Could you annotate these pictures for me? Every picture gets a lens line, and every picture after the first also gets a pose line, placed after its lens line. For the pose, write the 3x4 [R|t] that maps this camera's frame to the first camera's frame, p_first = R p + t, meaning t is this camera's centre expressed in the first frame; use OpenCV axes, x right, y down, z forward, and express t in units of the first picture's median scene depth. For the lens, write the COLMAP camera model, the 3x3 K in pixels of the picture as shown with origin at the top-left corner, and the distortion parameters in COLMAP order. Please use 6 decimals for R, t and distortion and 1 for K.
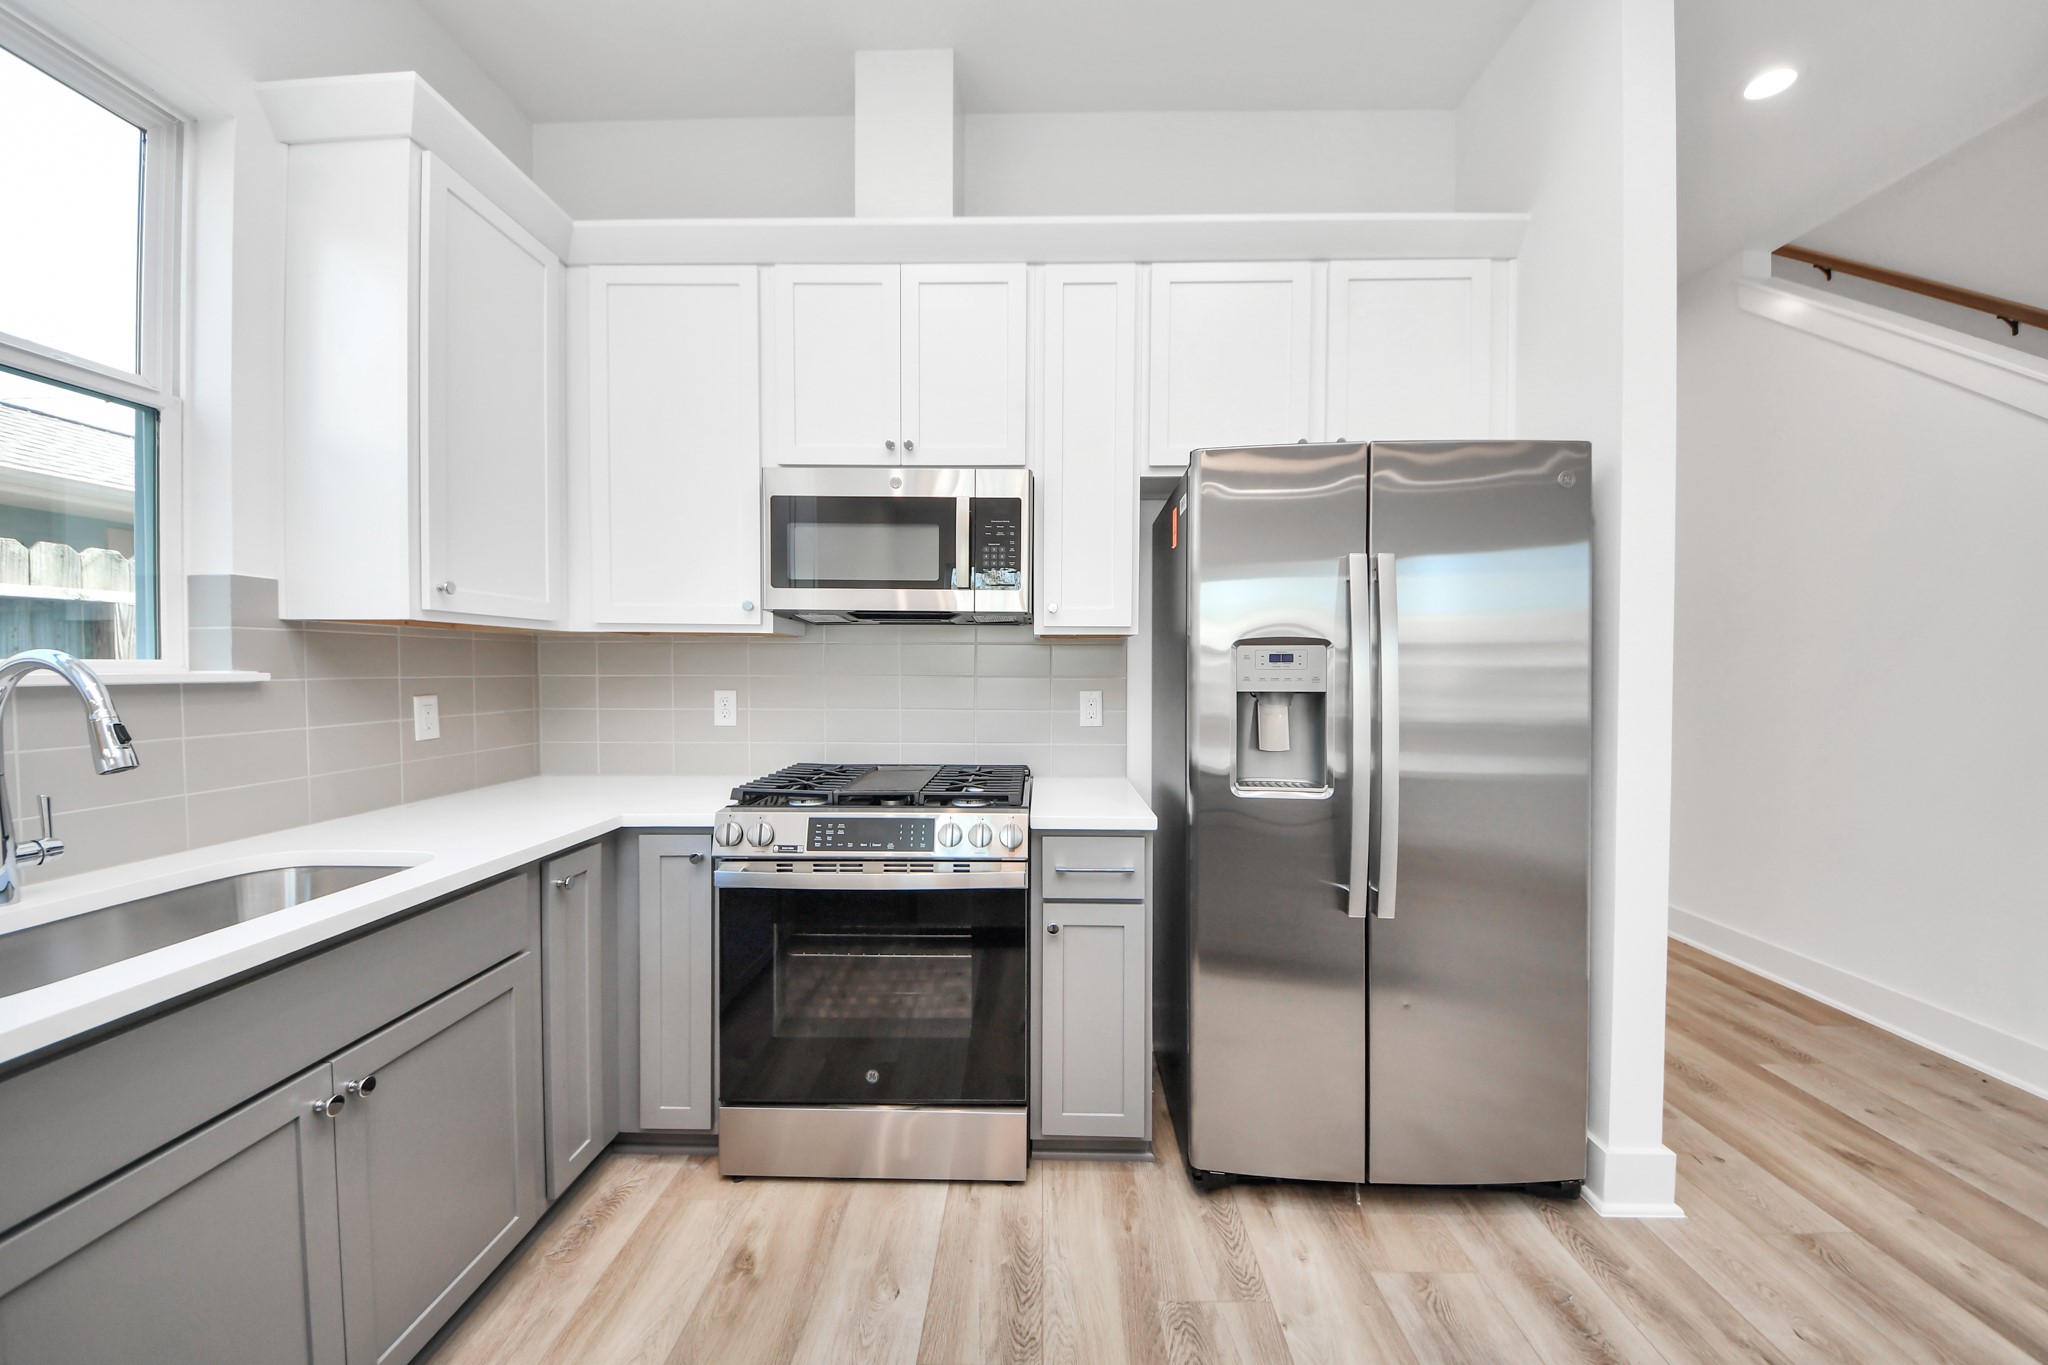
lens RADIAL K [[740.4, 0, 1028.8], [0, 740.4, 666.9], [0, 0, 1]] dist [-0.004320, -0.002805]
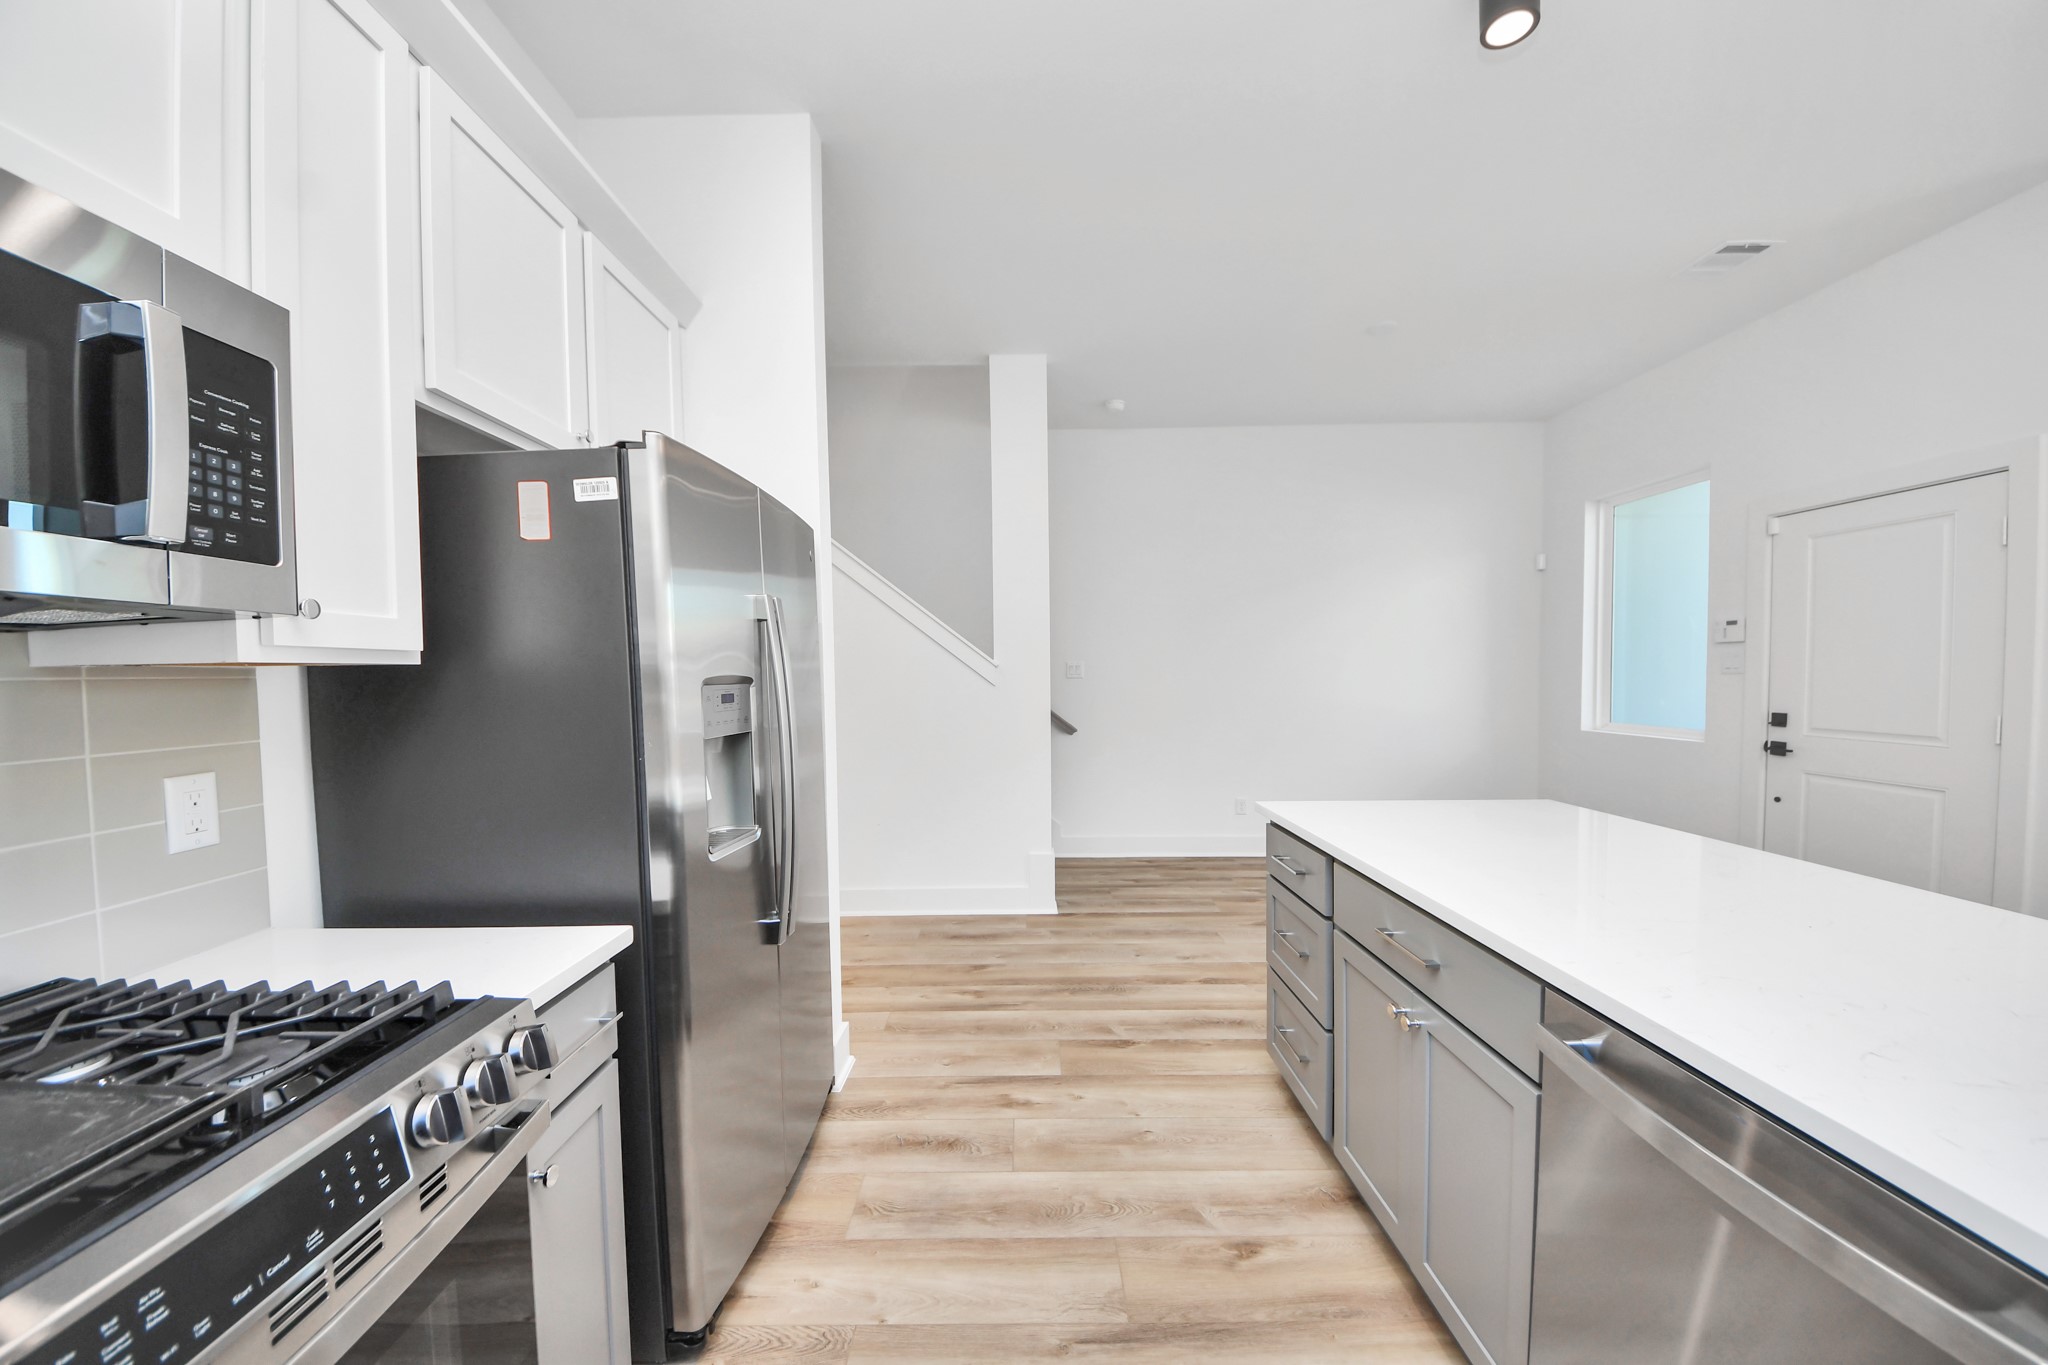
lens RADIAL K [[740.4, 0, 1013.1], [0, 740.4, 697.1], [0, 0, 1]] dist [-0.004320, -0.002805]
pose [[-0.006154, -0.042725, 0.999068, -0.564259], [0.018082, 0.998919, 0.042830, -0.041741], [-0.999818, 0.018329, -0.005374, 0.662671]]
